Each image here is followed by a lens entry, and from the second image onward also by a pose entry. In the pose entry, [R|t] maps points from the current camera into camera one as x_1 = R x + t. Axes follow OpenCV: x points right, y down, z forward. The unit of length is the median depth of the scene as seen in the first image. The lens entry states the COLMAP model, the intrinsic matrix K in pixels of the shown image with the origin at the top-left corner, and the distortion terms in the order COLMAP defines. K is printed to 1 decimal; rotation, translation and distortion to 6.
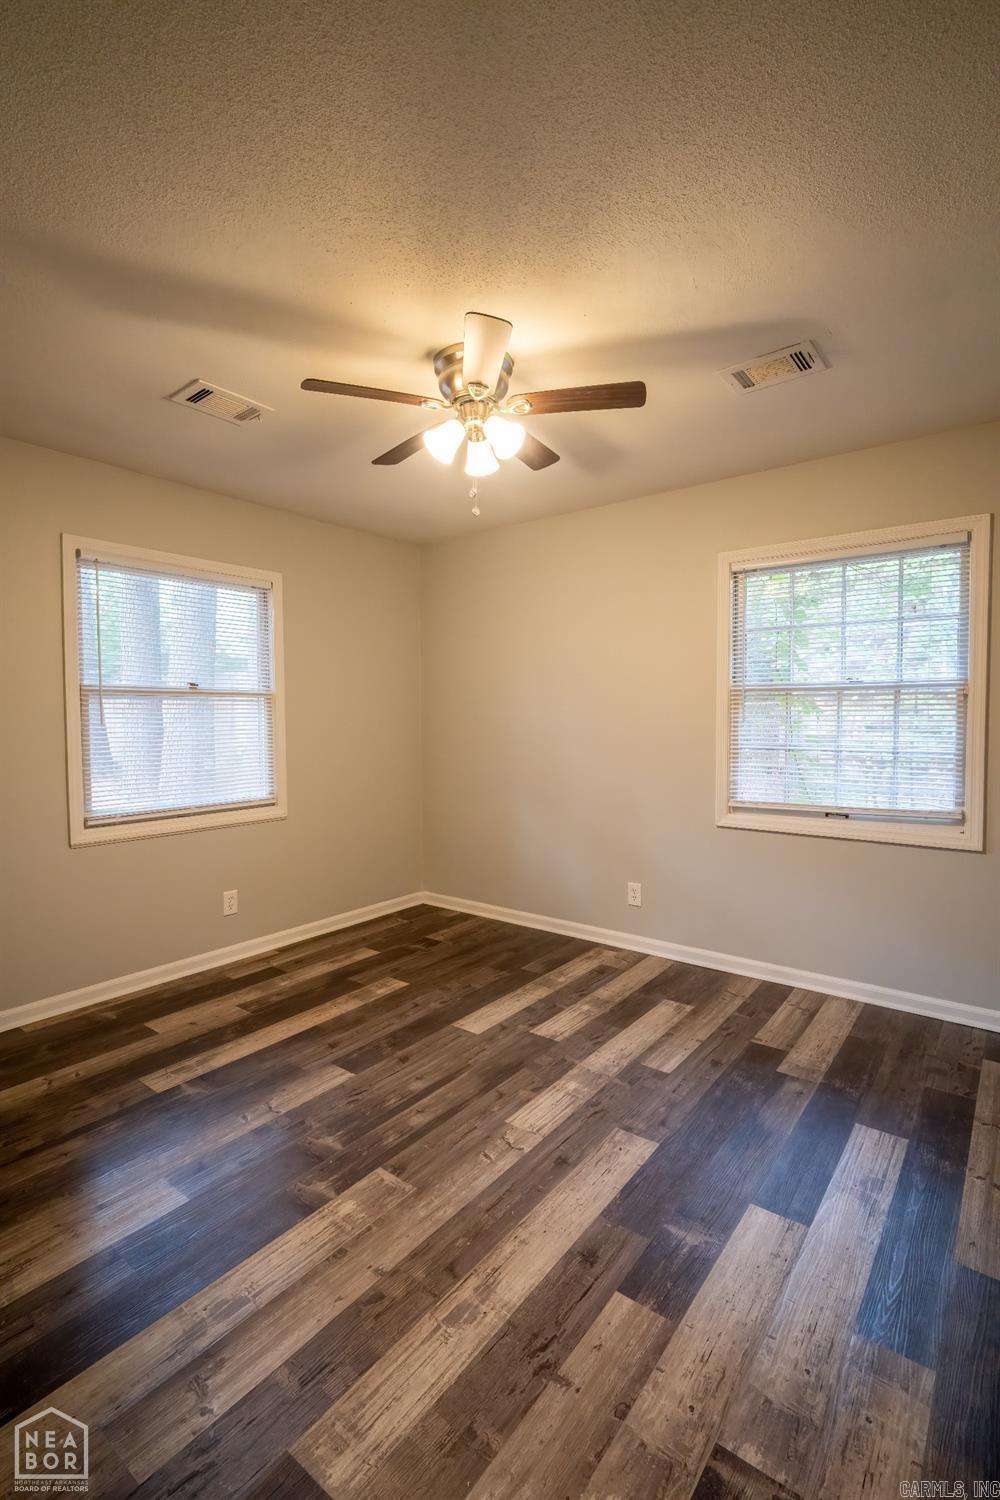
lens RADIAL K [[696.1, 0, 497.9], [0, 696.1, 739.9], [0, 0, 1]] dist [-0.000966, -0.002205]
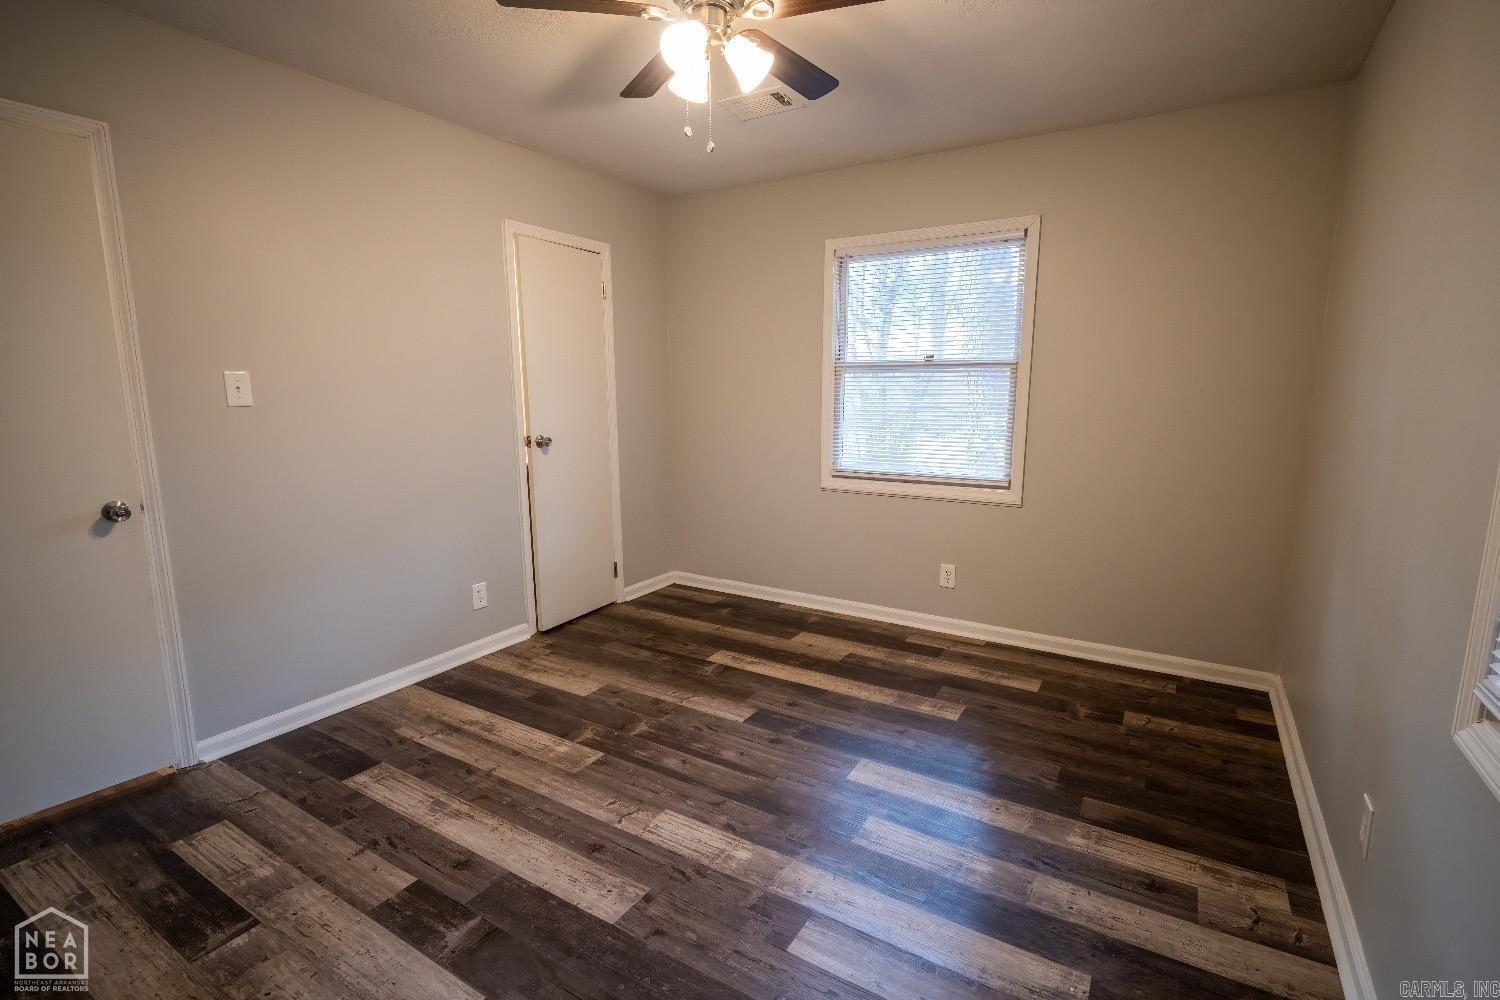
lens RADIAL K [[696.1, 0, 760.1], [0, 696.1, 506.3], [0, 0, 1]] dist [-0.000966, -0.002205]
pose [[0.114368, 0.174733, -0.977951, 0.779156], [-0.033341, 0.984531, 0.172010, -0.042058], [0.992879, 0.012934, 0.118425, 0.858822]]
